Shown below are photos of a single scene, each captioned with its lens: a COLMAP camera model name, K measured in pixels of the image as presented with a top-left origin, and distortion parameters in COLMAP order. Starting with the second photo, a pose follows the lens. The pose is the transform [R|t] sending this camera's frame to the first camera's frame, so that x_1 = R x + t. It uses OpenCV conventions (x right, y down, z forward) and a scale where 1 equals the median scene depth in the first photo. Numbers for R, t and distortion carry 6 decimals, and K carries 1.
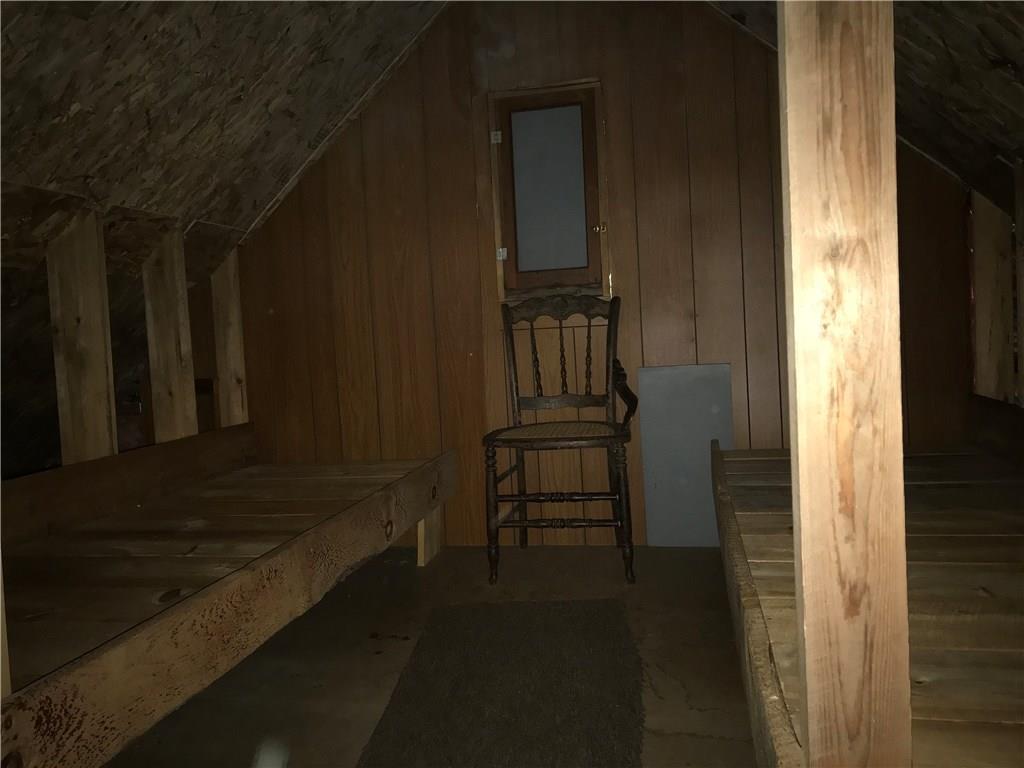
lens RADIAL K [[832.5, 0, 507.5], [0, 832.5, 378.4], [0, 0, 1]] dist [0.122286, -0.000410]
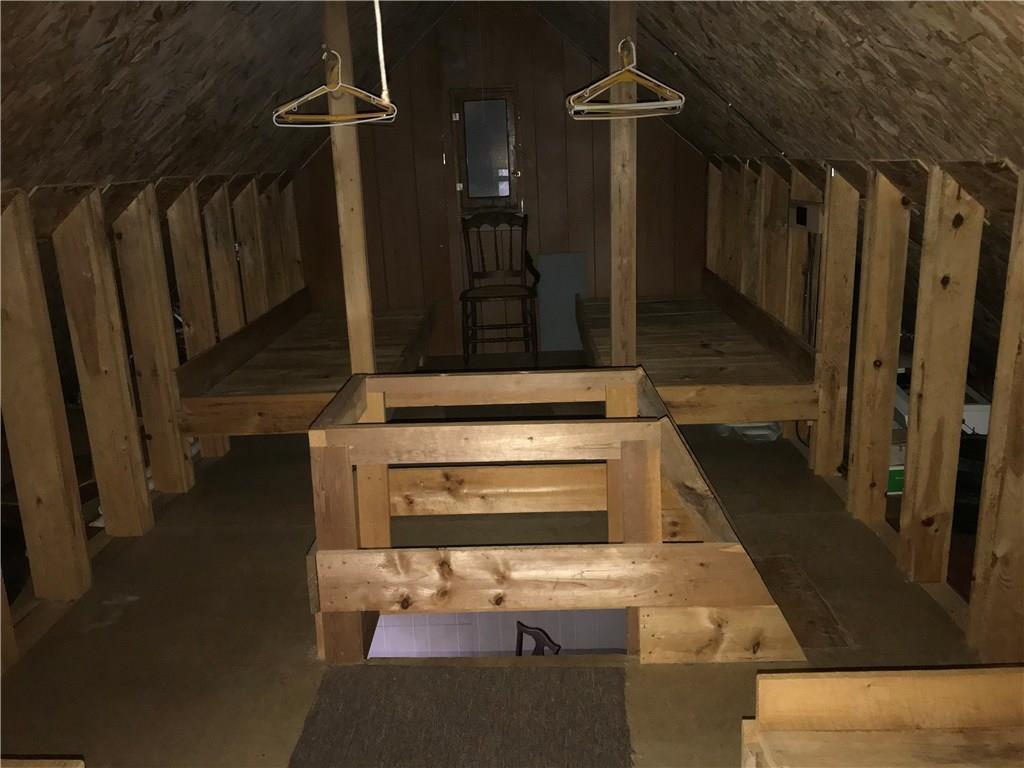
lens RADIAL K [[832.5, 0, 511.1], [0, 832.5, 384.0], [0, 0, 1]] dist [0.122286, -0.000410]
pose [[0.981523, -0.040802, 0.186943, -0.251047], [0.001738, 0.978861, 0.204518, -0.108515], [-0.191336, -0.200414, 0.960846, -0.791369]]
